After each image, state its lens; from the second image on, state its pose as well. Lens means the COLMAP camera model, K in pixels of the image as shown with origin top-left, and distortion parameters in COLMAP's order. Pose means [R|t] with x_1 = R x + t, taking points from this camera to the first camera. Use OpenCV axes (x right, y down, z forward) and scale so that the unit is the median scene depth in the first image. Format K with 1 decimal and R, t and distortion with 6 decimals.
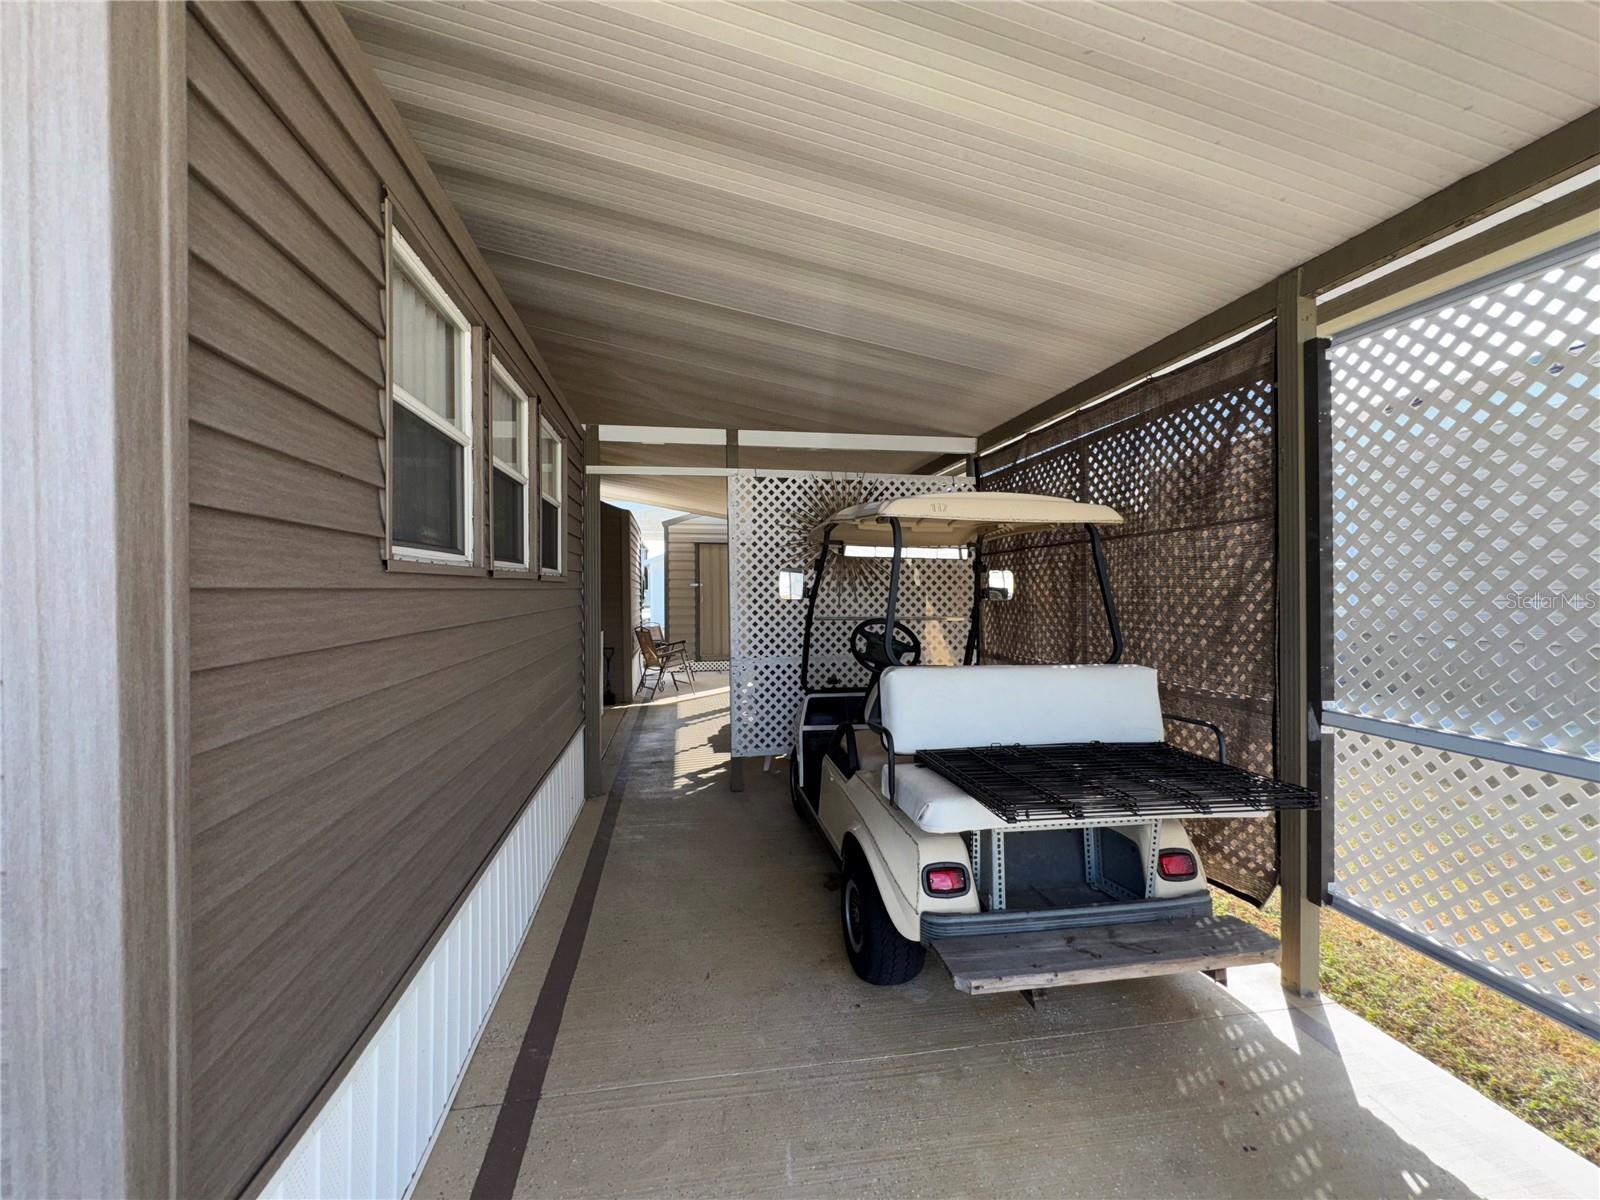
lens RADIAL K [[644.2, 0, 800.0], [0, 644.2, 600.0], [0, 0, 1]] dist [-0.001242, -0.000043]
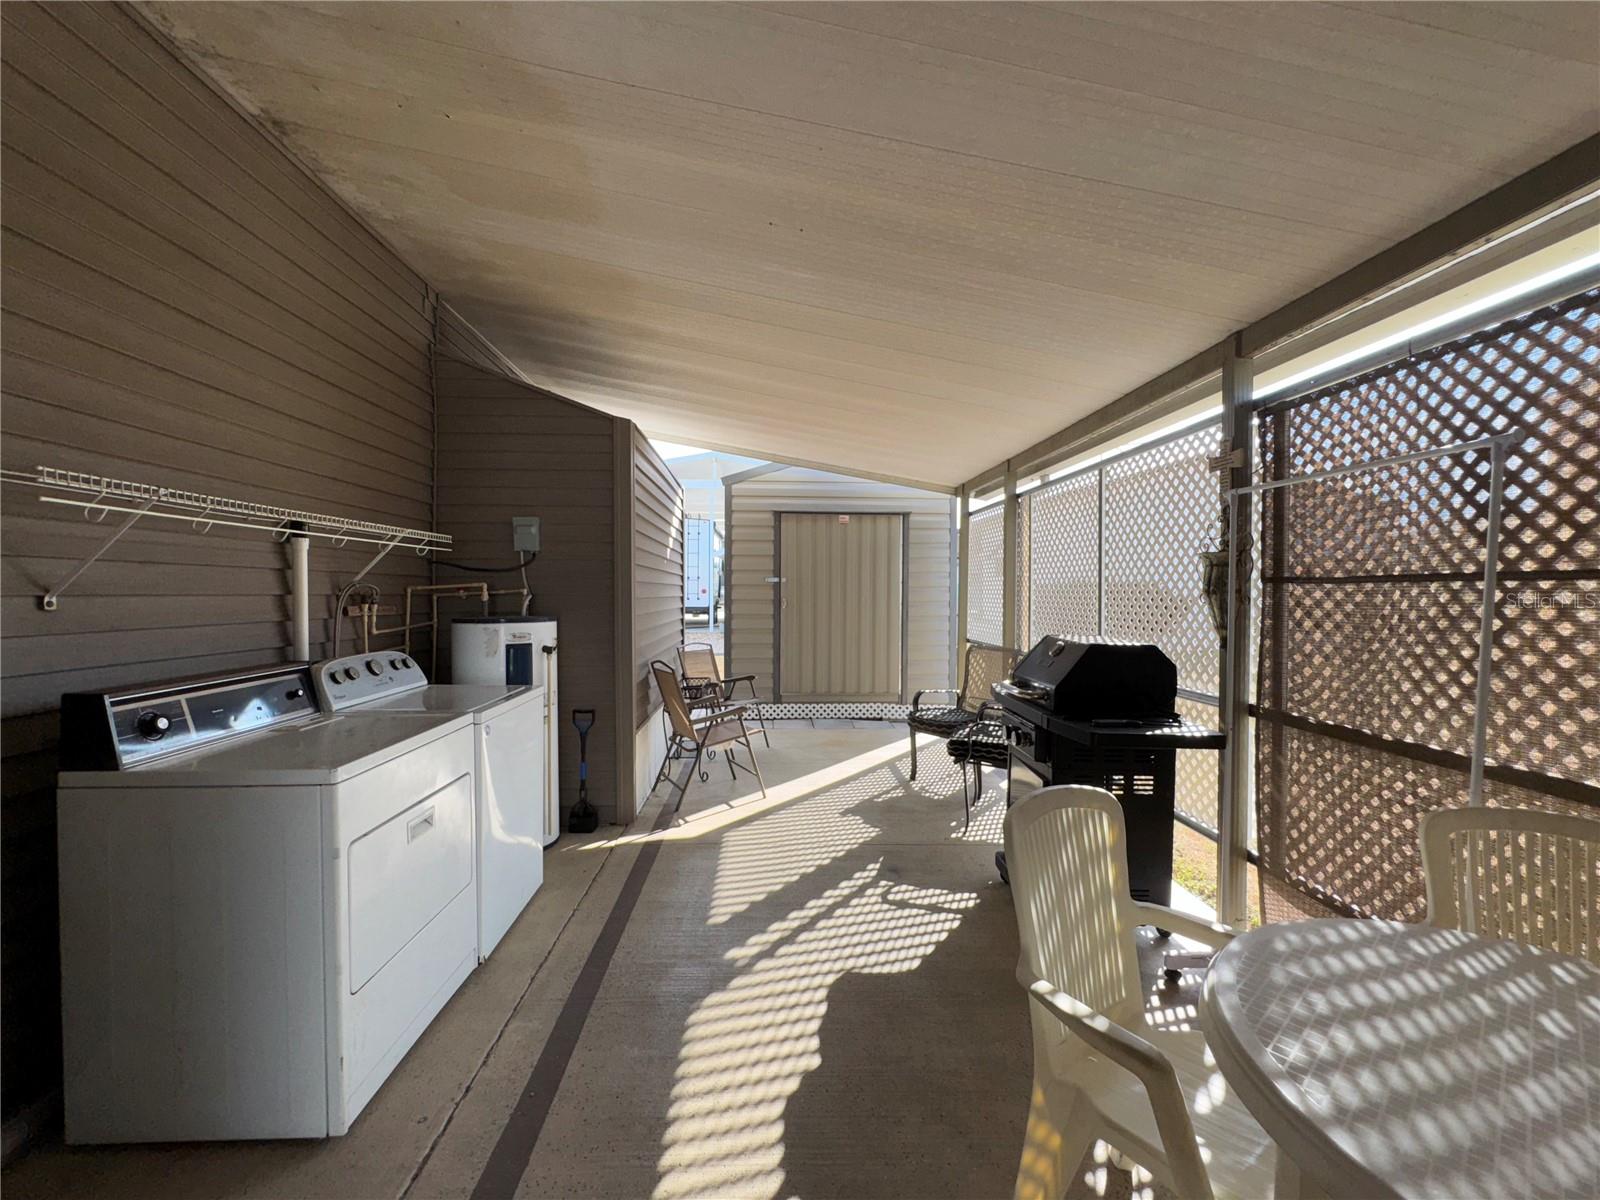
lens RADIAL K [[644.2, 0, 800.0], [0, 644.2, 600.0], [0, 0, 1]] dist [-0.001242, -0.000043]
pose [[0.991500, 0.011025, -0.129638, -0.058407], [-0.010603, 0.999936, 0.003943, -0.007041], [0.129673, -0.002535, 0.991554, 0.397070]]
